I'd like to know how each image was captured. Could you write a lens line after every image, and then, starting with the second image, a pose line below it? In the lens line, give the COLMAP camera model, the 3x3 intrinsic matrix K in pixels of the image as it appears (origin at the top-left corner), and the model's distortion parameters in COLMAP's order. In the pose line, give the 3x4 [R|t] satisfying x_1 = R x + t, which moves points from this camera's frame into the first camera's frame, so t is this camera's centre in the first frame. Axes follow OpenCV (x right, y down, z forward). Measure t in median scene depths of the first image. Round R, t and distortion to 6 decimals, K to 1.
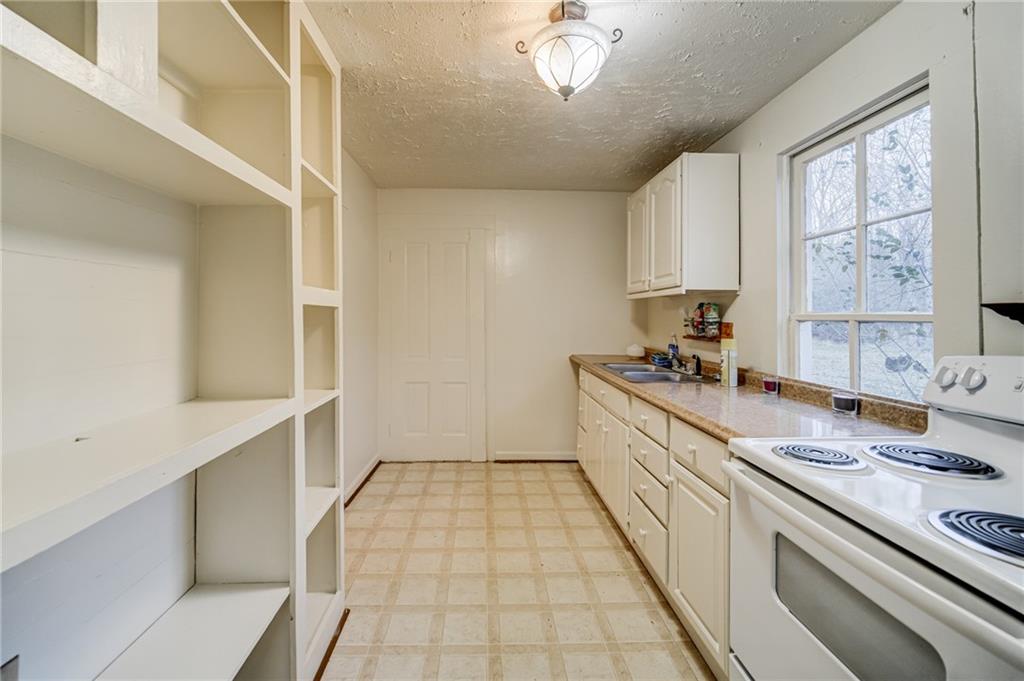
lens RADIAL K [[394.1, 0, 505.0], [0, 394.1, 333.4], [0, 0, 1]] dist [0.001417, 0.000023]
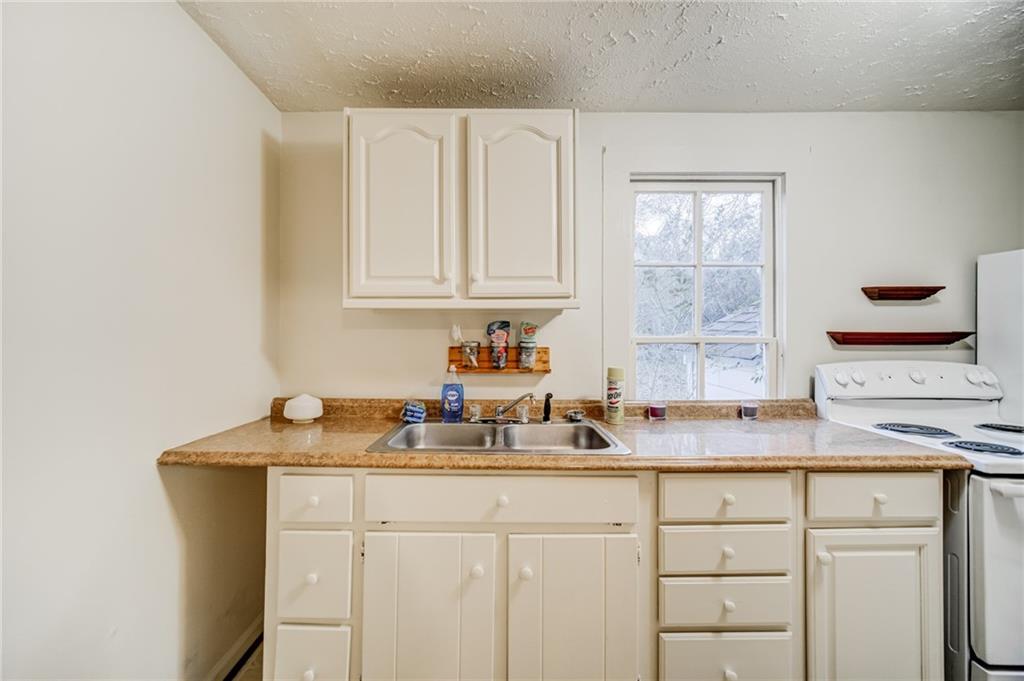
lens RADIAL K [[394.1, 0, 505.0], [0, 394.1, 333.4], [0, 0, 1]] dist [0.001417, 0.000023]
pose [[0.032512, -0.015464, 0.999352, -0.347983], [0.041660, 0.999032, 0.014103, -0.102478], [-0.998603, 0.041174, 0.033125, 1.545069]]
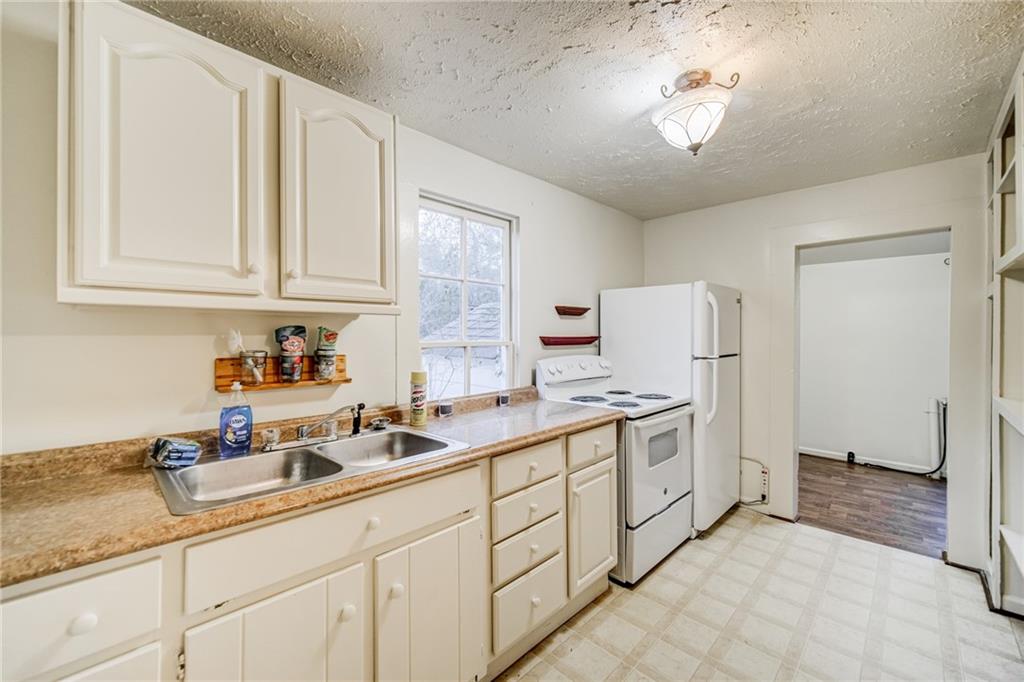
lens RADIAL K [[394.1, 0, 505.0], [0, 394.1, 333.9], [0, 0, 1]] dist [0.001417, 0.000023]
pose [[-0.653578, -0.008464, 0.756812, -0.285074], [0.025118, 0.999144, 0.032866, -0.120383], [-0.756442, 0.040491, -0.652806, 1.816873]]
